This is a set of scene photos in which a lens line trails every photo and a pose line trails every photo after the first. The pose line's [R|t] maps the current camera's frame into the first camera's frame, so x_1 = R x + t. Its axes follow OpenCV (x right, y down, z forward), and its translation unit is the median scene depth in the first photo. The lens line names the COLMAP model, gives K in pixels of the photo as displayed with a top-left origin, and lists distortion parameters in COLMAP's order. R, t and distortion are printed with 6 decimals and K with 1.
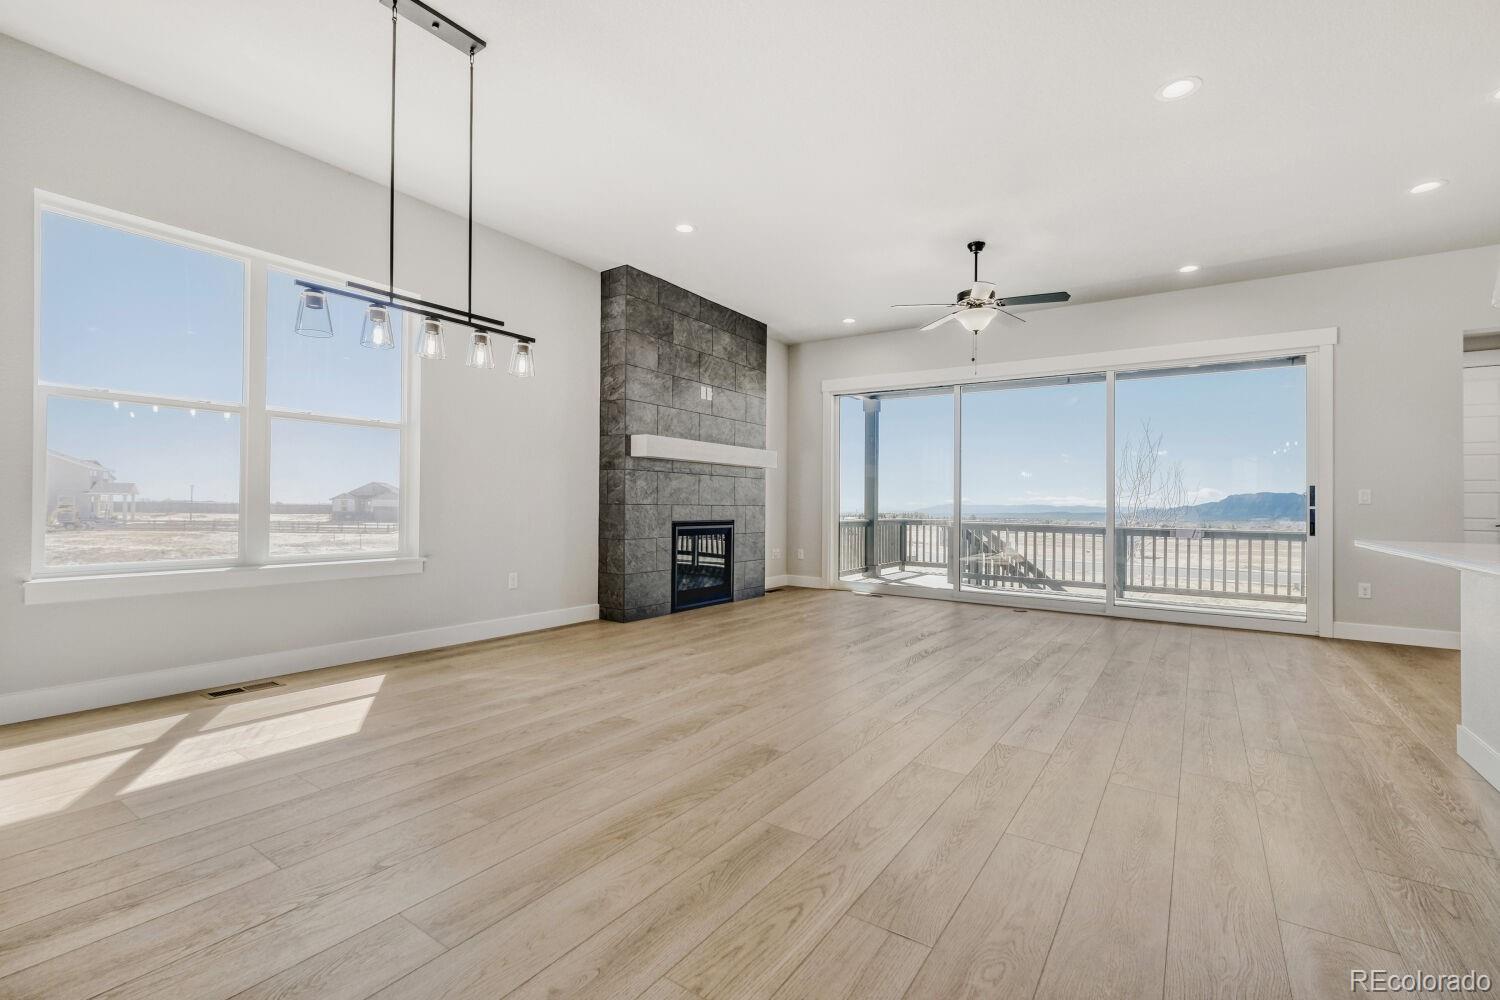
lens RADIAL K [[661.4, 0, 746.5], [0, 661.4, 496.0], [0, 0, 1]] dist [0.002029, -0.000880]
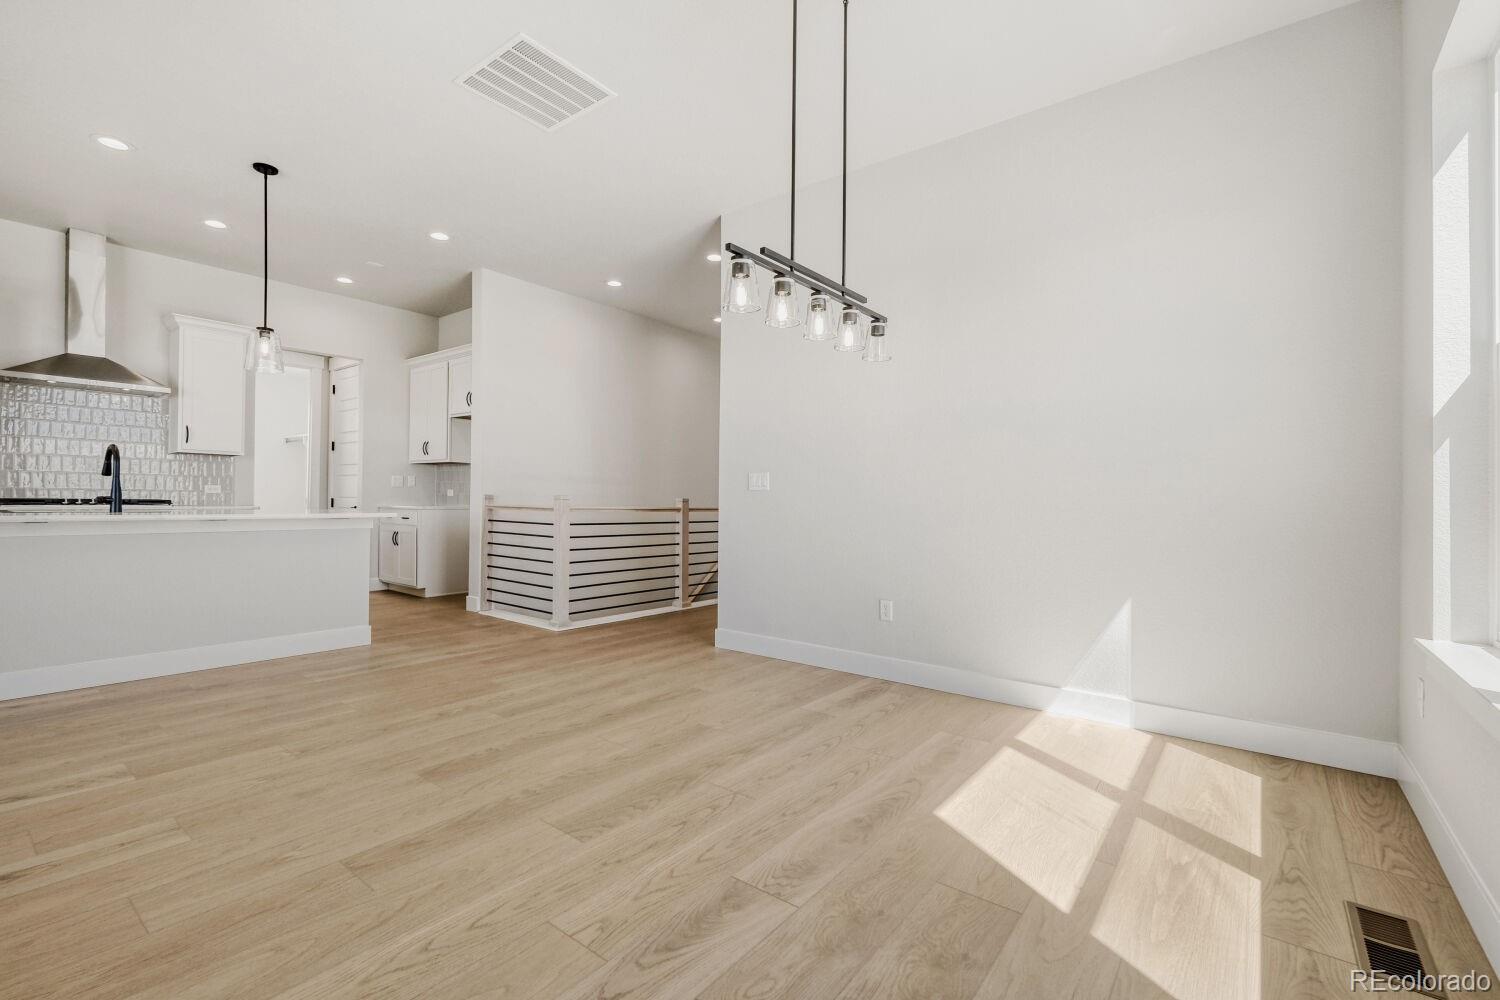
lens RADIAL K [[661.4, 0, 741.6], [0, 661.4, 490.7], [0, 0, 1]] dist [0.002029, -0.000880]
pose [[-0.996996, -0.029311, 0.071699, -0.207376], [-0.031005, 0.999263, -0.022639, 0.006436], [-0.070983, -0.024794, -0.997169, 0.889072]]
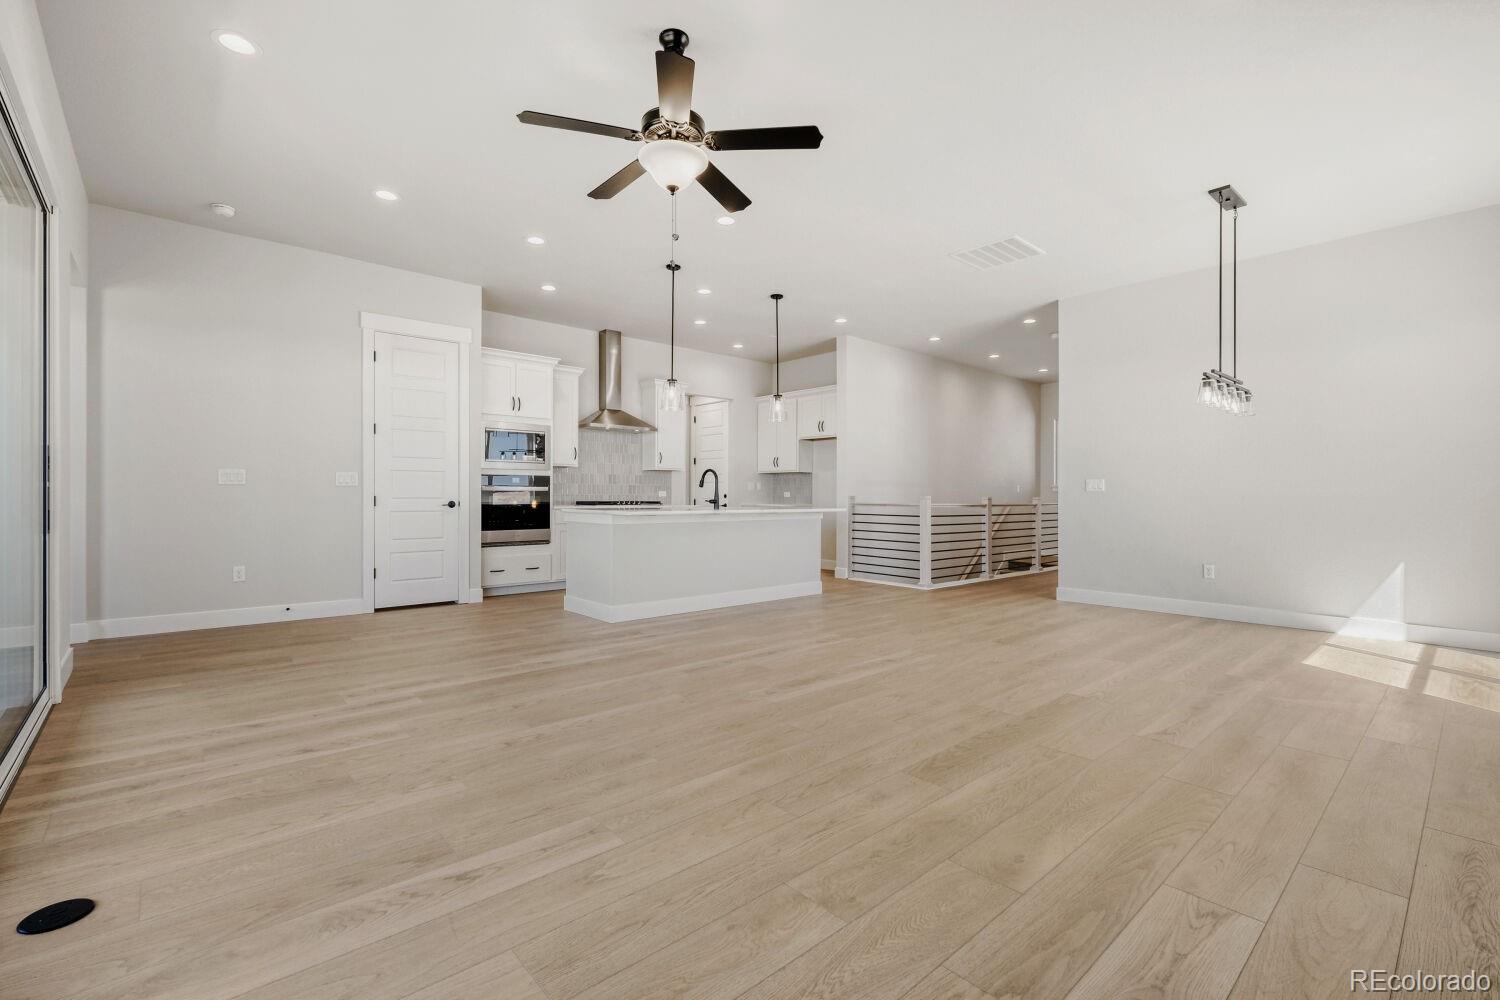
lens RADIAL K [[661.4, 0, 742.1], [0, 661.4, 494.4], [0, 0, 1]] dist [0.002029, -0.000880]
pose [[-0.967805, -0.019889, 0.250915, 0.126036], [-0.022743, 0.999705, -0.008483, 0.016193], [-0.250673, -0.013916, -0.967972, 1.350632]]
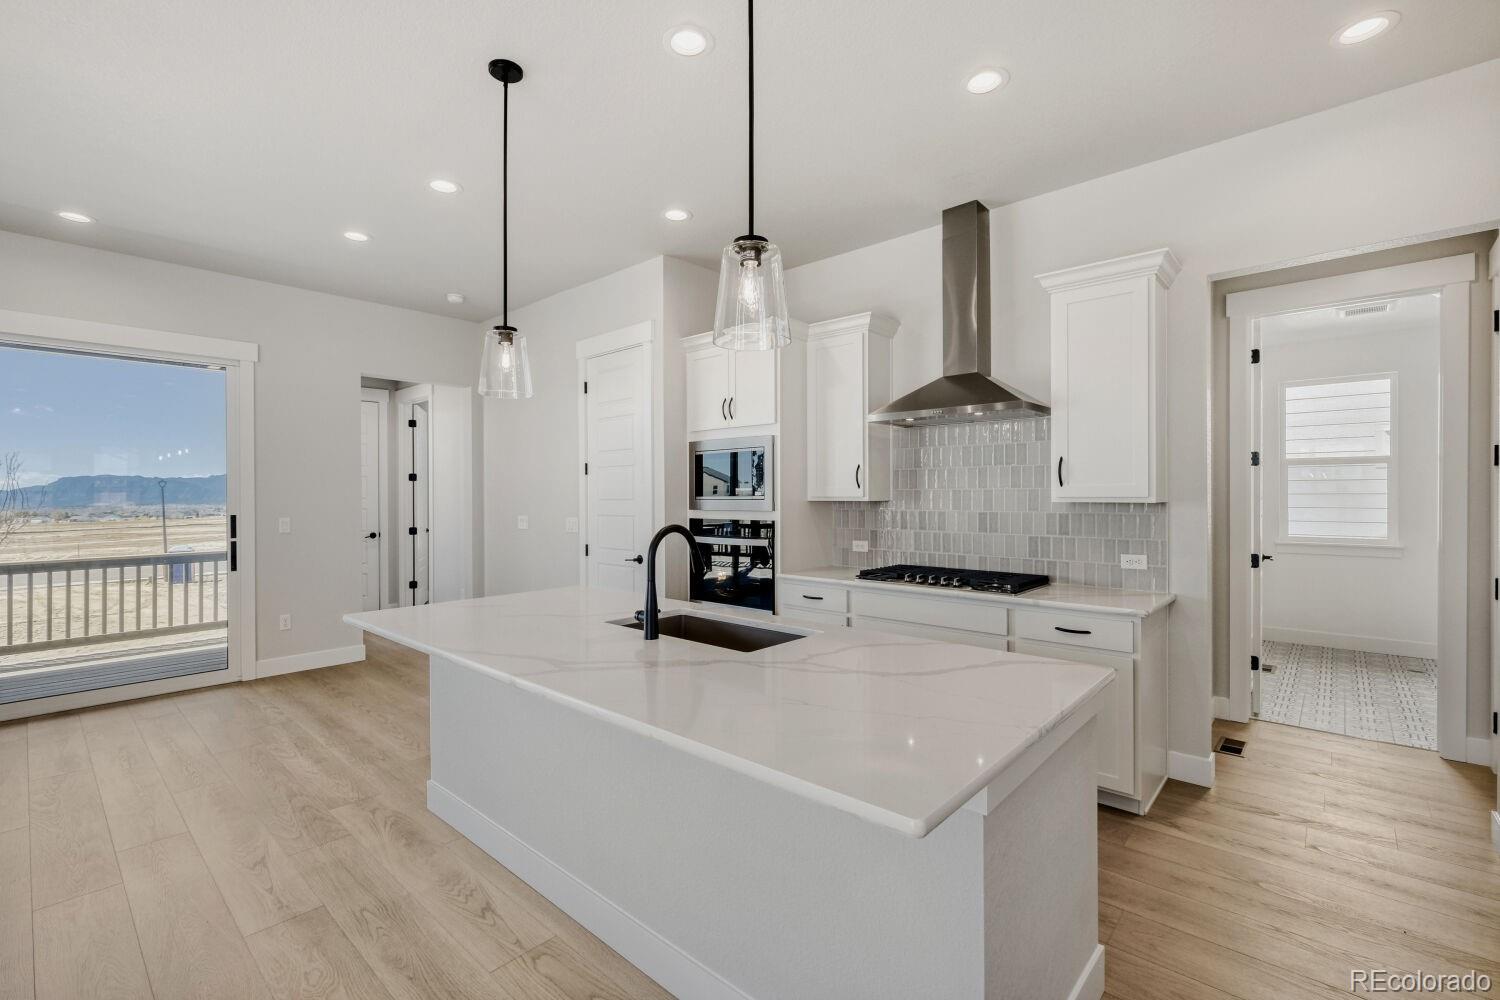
lens RADIAL K [[661.4, 0, 735.1], [0, 661.4, 495.3], [0, 0, 1]] dist [0.002029, -0.000880]
pose [[0.146735, -0.015848, 0.989049, 0.063324], [-0.007016, 0.999830, 0.017062, -0.059965], [-0.989151, -0.009442, 0.146599, 0.186030]]
